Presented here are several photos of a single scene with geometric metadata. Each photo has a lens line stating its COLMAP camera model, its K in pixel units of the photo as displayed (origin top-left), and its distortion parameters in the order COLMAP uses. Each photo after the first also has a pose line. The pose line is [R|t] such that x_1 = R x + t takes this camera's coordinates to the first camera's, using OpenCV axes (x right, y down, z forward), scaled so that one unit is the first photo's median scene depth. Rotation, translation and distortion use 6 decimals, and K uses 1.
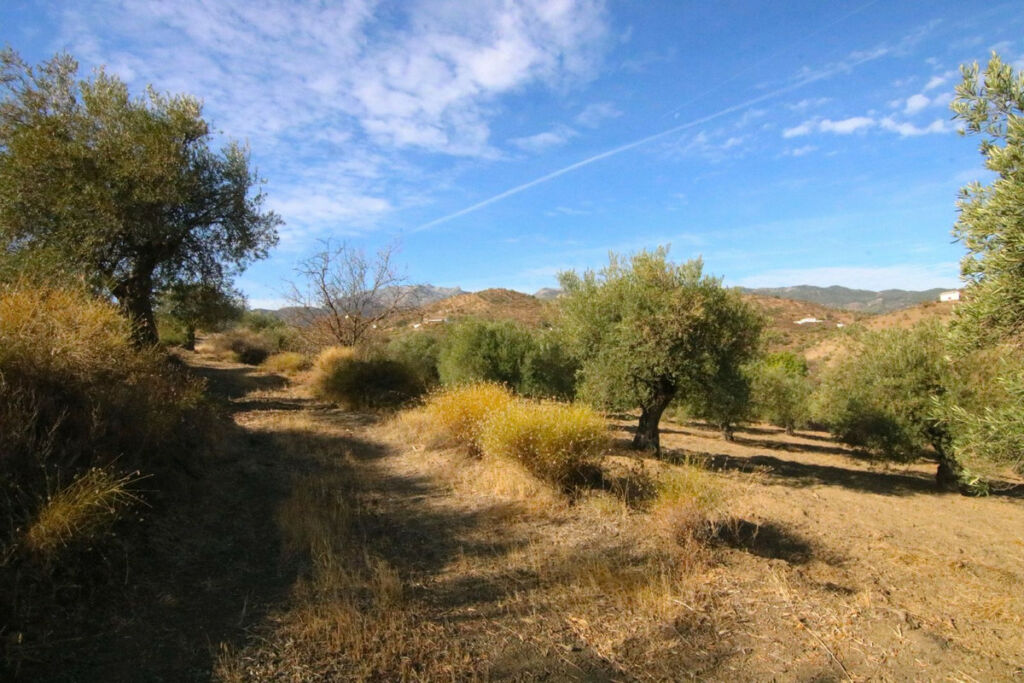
lens RADIAL K [[536.3, 0, 509.0], [0, 536.3, 349.4], [0, 0, 1]] dist [-0.009512, -0.009020]
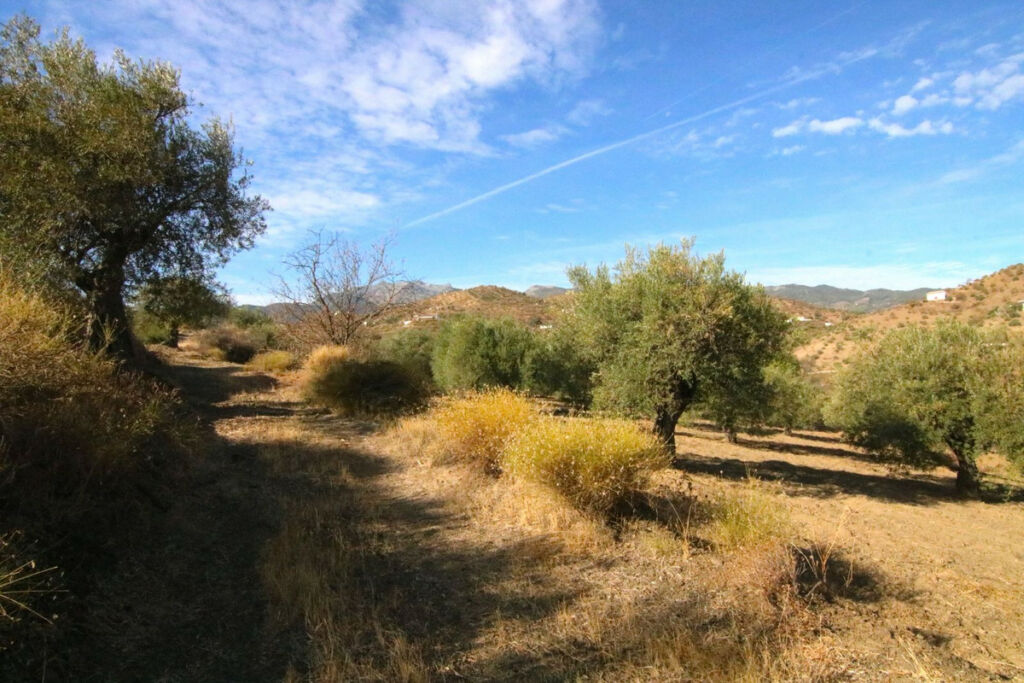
lens RADIAL K [[536.3, 0, 508.7], [0, 536.3, 350.2], [0, 0, 1]] dist [-0.009512, -0.009020]
pose [[0.999833, 0.003952, 0.017850, -0.022901], [-0.004070, 0.999970, 0.006630, -0.003939], [-0.017823, -0.006701, 0.999819, 0.056336]]
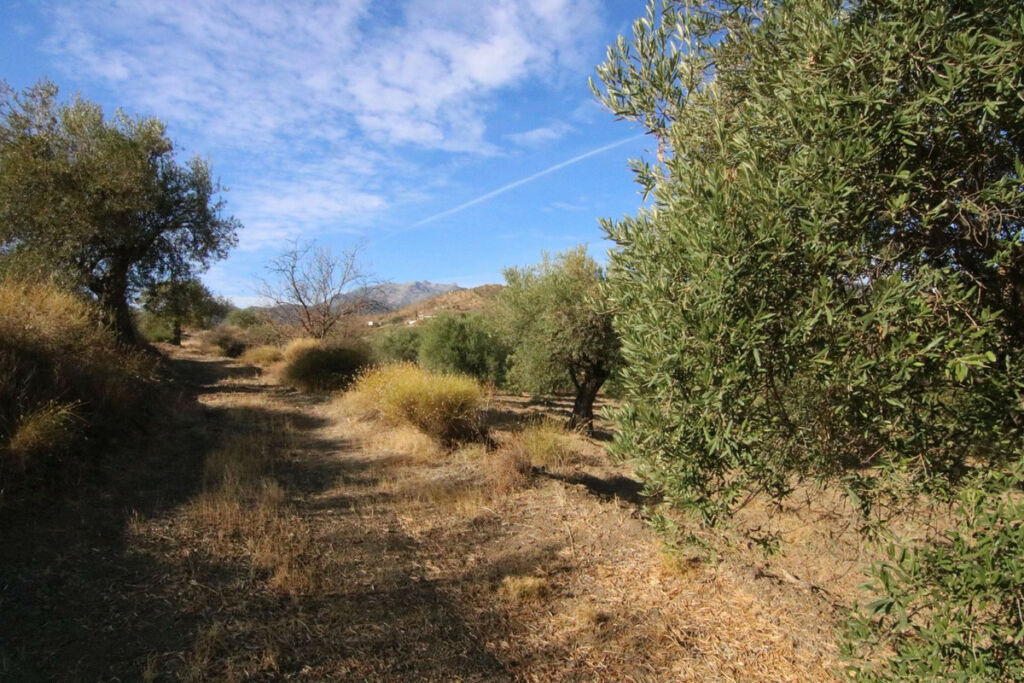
lens RADIAL K [[536.3, 0, 509.6], [0, 536.3, 347.4], [0, 0, 1]] dist [-0.009512, -0.009020]
pose [[0.999956, -0.007929, 0.005092, 0.084073], [0.007910, 0.999962, 0.003752, 0.011979], [-0.005122, -0.003712, 0.999980, -0.083382]]
